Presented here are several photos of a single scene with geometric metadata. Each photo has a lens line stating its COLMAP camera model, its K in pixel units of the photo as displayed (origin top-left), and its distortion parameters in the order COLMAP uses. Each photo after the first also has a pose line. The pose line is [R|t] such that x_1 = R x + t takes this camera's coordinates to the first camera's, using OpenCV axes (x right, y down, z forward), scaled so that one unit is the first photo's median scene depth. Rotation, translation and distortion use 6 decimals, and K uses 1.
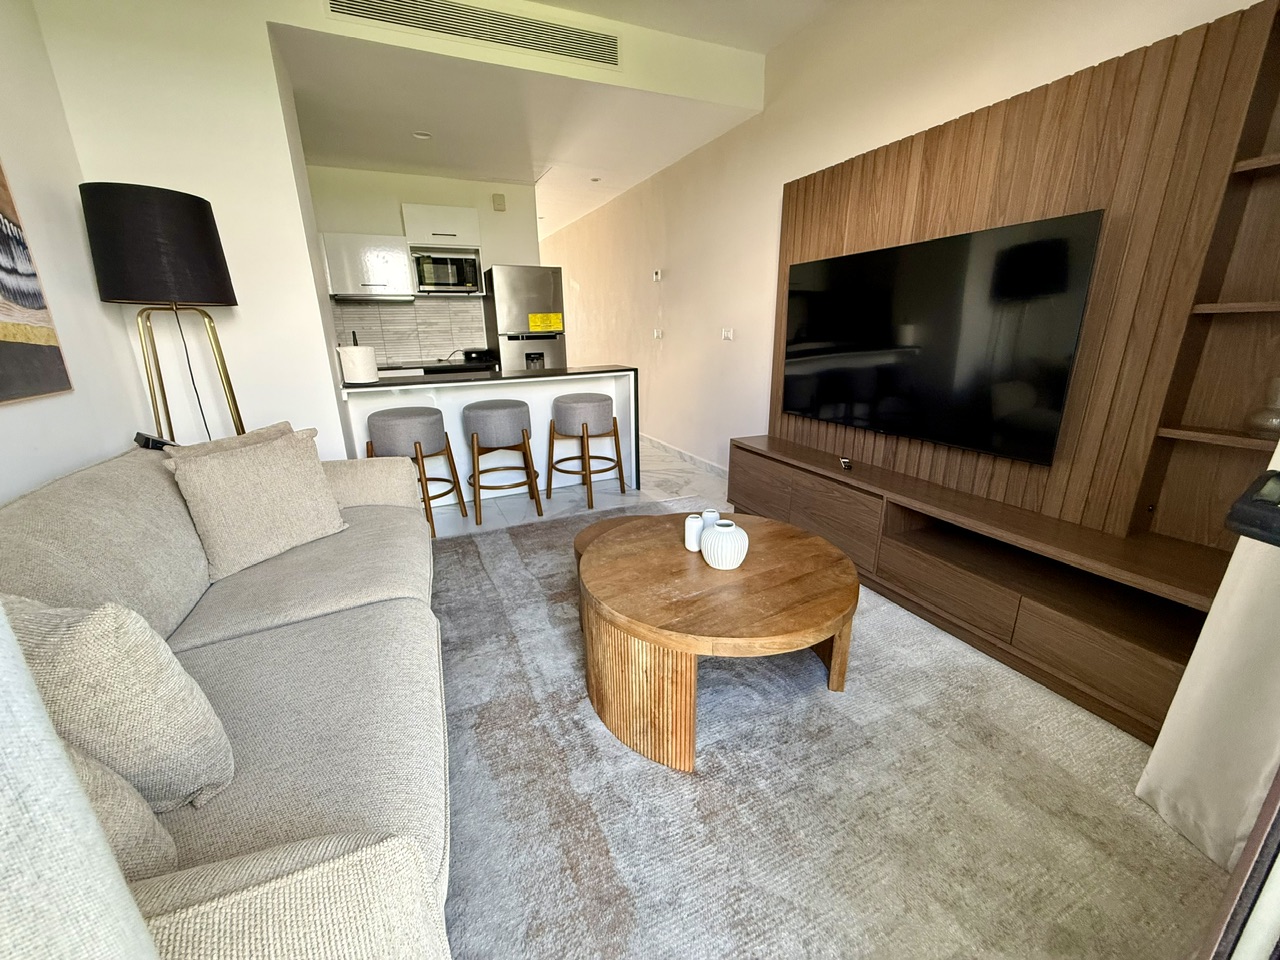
lens RADIAL K [[506.9, 0, 633.2], [0, 506.9, 475.4], [0, 0, 1]] dist [-0.000880, 0.000012]
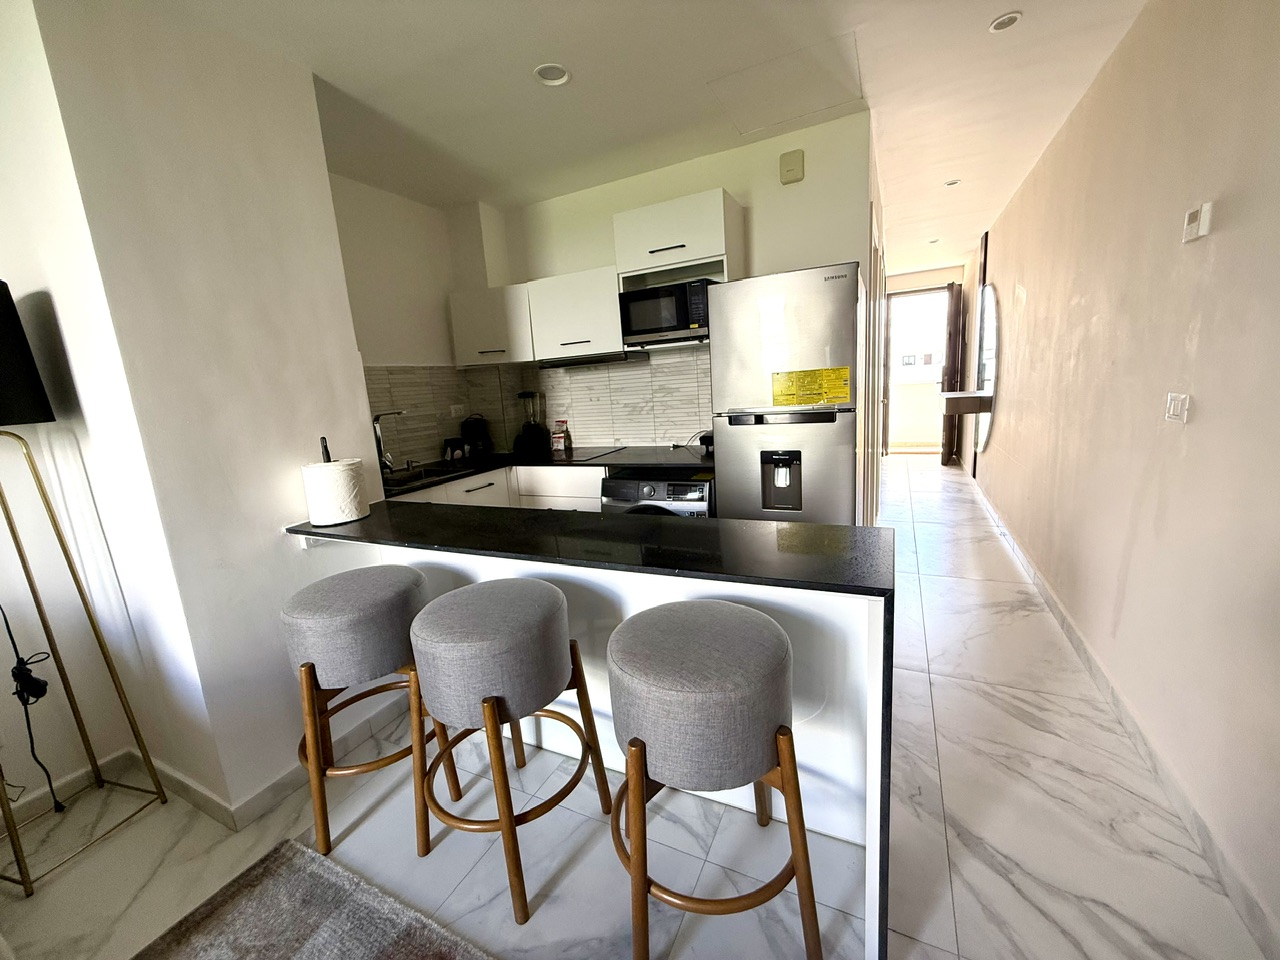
lens RADIAL K [[506.9, 0, 645.0], [0, 506.9, 476.9], [0, 0, 1]] dist [-0.000880, 0.000012]
pose [[0.624820, 0.118423, -0.771735, 0.099966], [-0.163986, 0.986288, 0.018578, -0.208266], [0.763353, 0.114946, 0.635672, 0.608941]]
